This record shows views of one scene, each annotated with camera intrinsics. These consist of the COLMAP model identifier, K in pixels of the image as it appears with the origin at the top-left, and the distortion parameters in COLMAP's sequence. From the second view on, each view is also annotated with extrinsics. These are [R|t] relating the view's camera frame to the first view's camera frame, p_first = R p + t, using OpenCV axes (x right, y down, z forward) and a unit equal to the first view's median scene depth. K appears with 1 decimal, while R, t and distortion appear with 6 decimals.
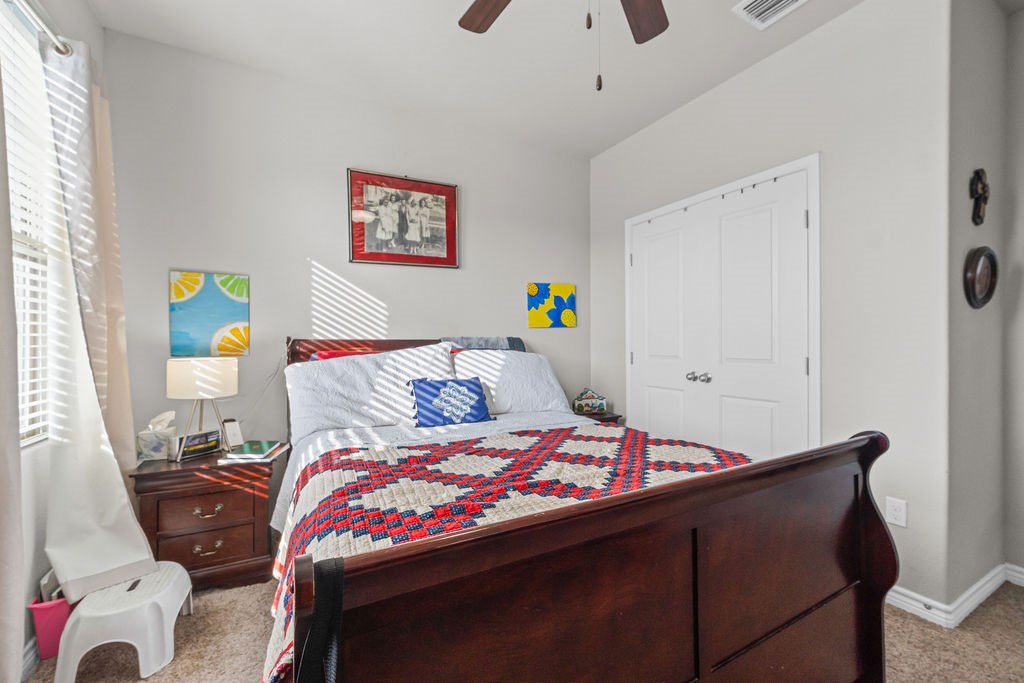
lens RADIAL K [[411.3, 0, 511.1], [0, 411.3, 343.5], [0, 0, 1]] dist [-0.014248, 0.003327]
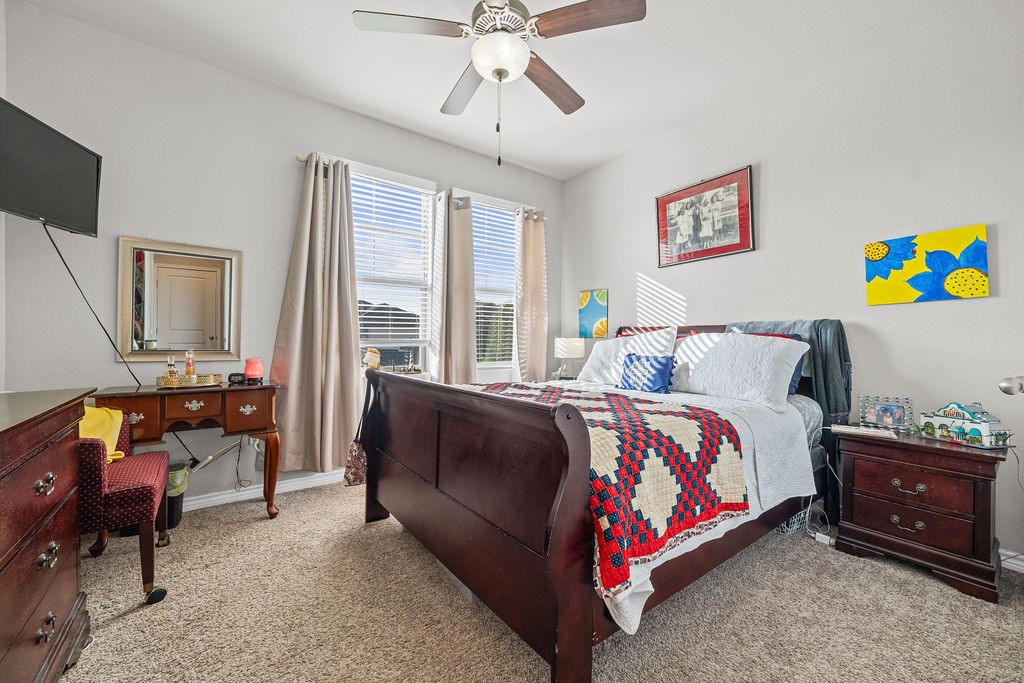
lens RADIAL K [[411.3, 0, 510.4], [0, 411.3, 337.3], [0, 0, 1]] dist [-0.014248, 0.003327]
pose [[0.138831, -0.000838, -0.990316, 0.769205], [-0.007732, 0.999968, -0.001931, 0.027331], [0.990286, 0.007925, 0.138820, 0.322302]]
